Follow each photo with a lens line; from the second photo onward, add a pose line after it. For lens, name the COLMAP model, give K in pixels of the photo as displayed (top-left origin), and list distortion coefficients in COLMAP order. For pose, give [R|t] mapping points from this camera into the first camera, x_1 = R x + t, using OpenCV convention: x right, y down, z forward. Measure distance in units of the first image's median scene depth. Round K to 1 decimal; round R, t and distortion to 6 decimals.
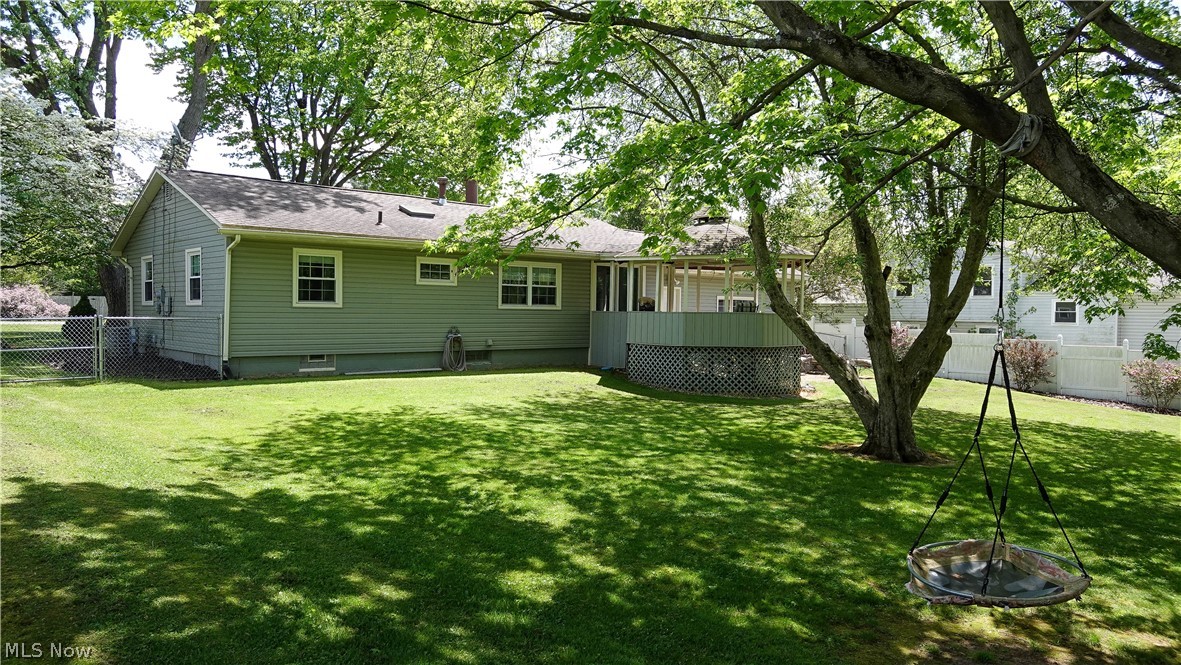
lens RADIAL K [[873.6, 0, 590.5], [0, 873.6, 332.5], [0, 0, 1]] dist [0.007973, 0.002353]
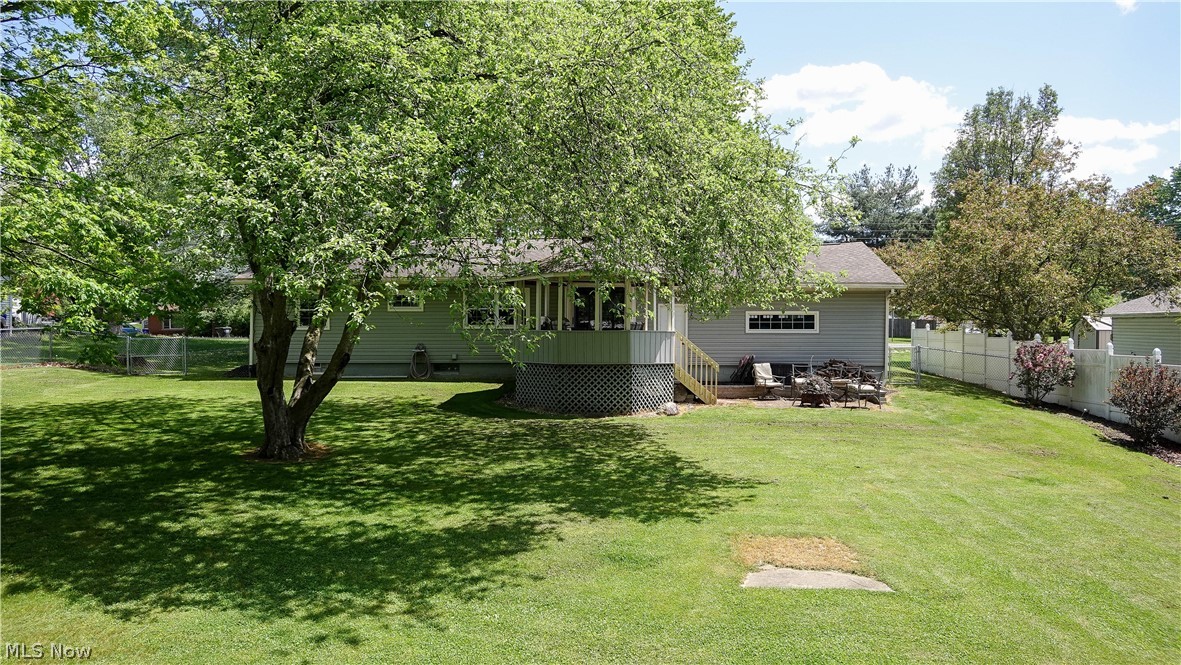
lens RADIAL K [[873.6, 0, 590.5], [0, 873.6, 332.5], [0, 0, 1]] dist [0.007973, 0.002353]
pose [[0.587627, -0.009172, -0.809080, 0.963762], [-0.010993, 0.999753, -0.019318, -0.000980], [0.809057, 0.020246, 0.587381, 0.426874]]
